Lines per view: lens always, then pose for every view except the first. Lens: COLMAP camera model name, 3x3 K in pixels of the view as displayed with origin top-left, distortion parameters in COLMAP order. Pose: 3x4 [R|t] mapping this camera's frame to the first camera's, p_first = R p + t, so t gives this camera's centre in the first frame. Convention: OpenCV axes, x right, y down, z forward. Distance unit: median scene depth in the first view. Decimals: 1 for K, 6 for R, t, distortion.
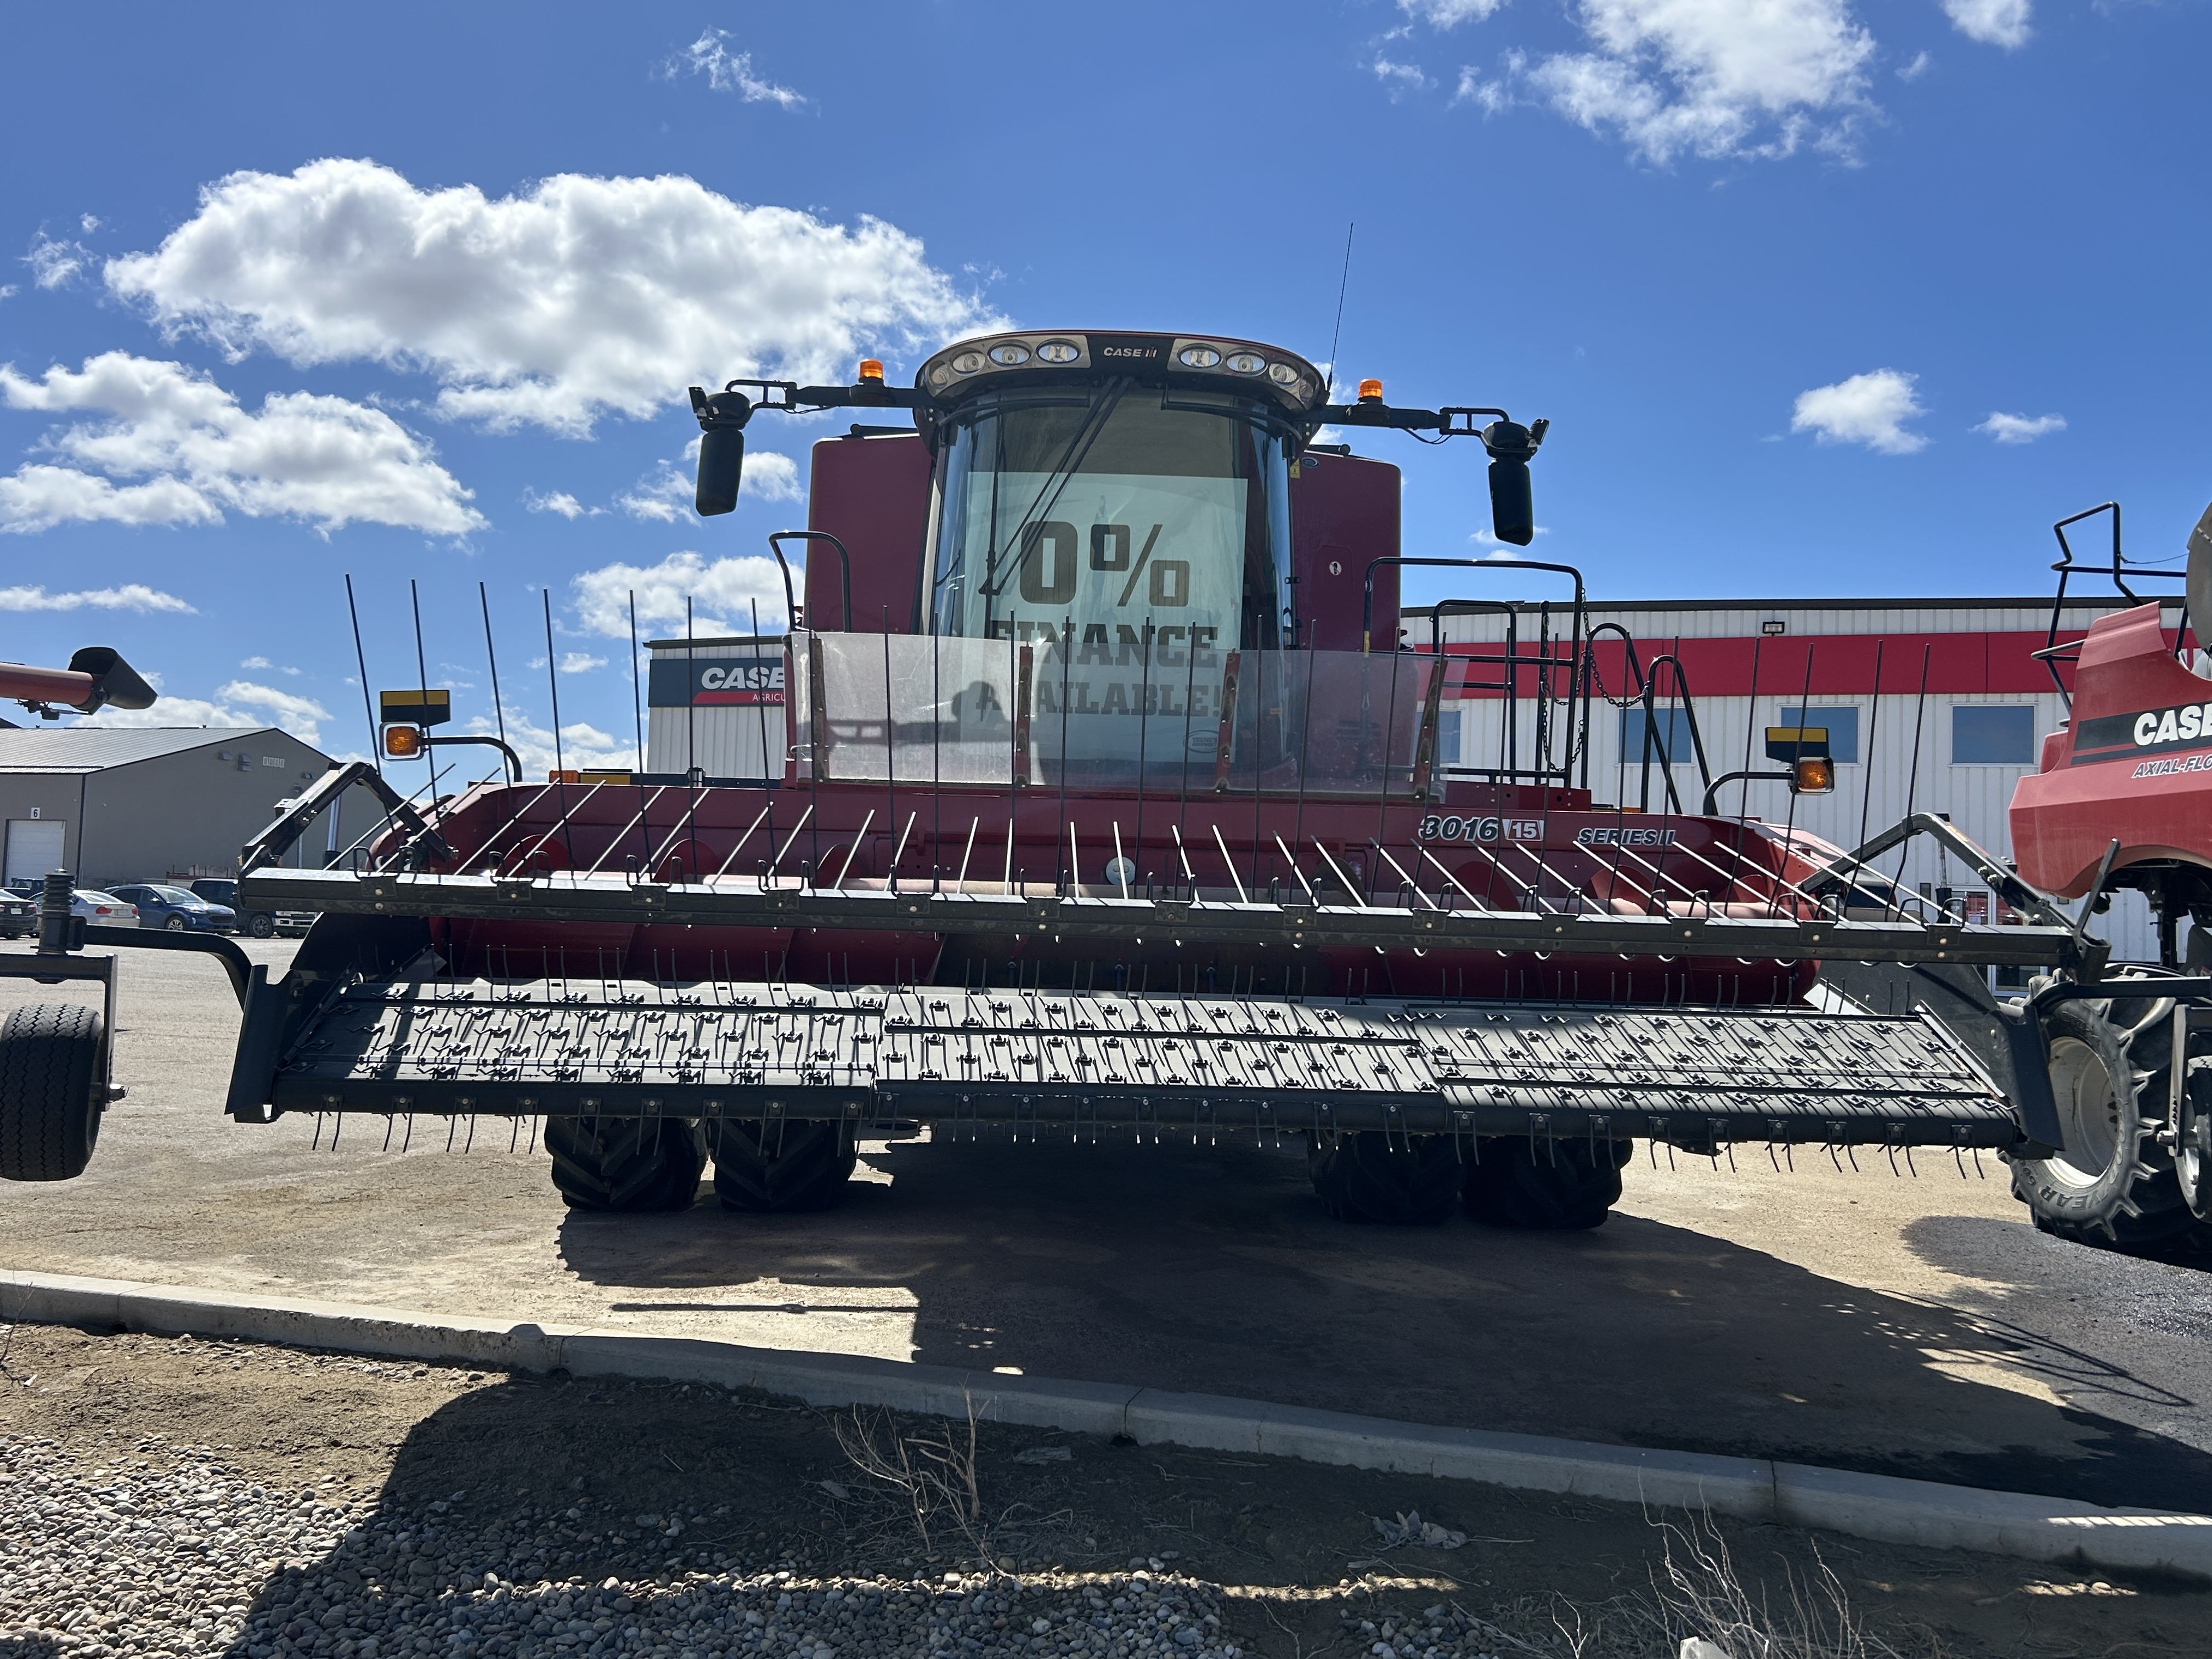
lens RADIAL K [[1849.4, 0, 1104.7], [0, 1849.4, 783.6], [0, 0, 1]] dist [0.136790, -0.000161]
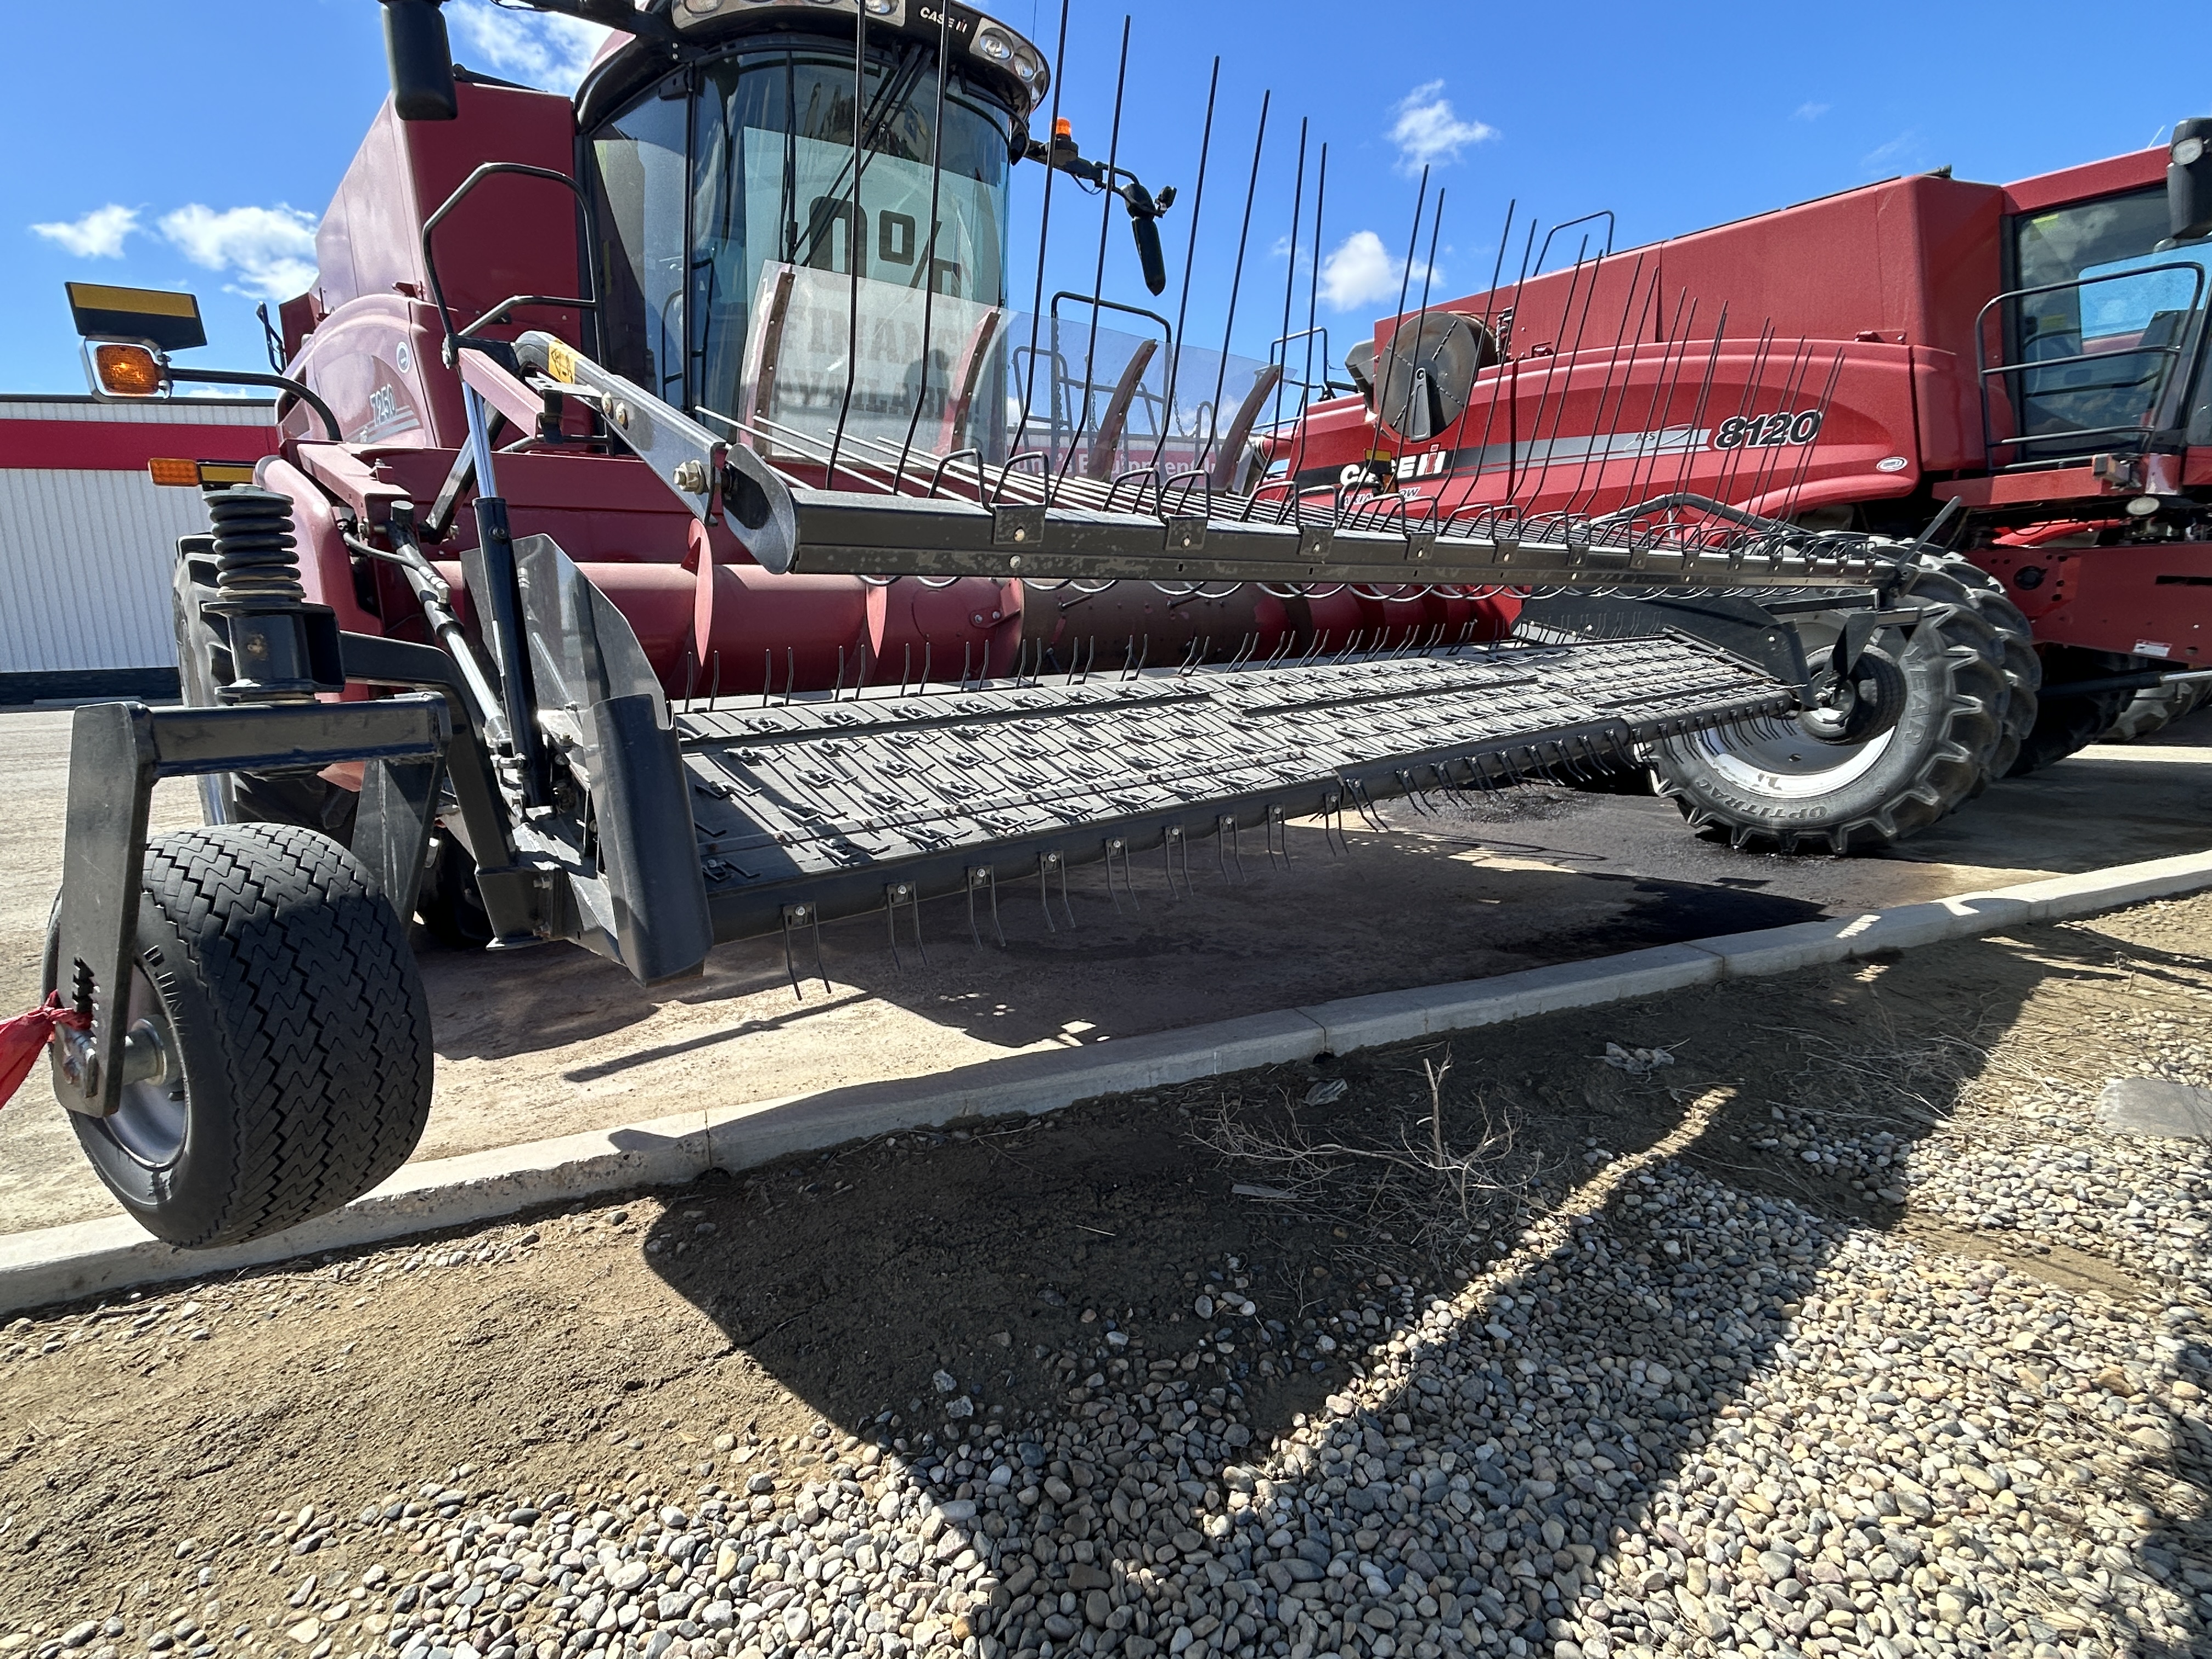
lens RADIAL K [[1124.2, 0, 1087.1], [0, 1124.2, 818.8], [0, 0, 1]] dist [-0.009026, 0.006707]
pose [[0.766422, -0.159700, 0.622169, -0.361718], [0.011928, 0.971972, 0.234795, 0.037789], [-0.642227, -0.172531, 0.746845, 0.449717]]
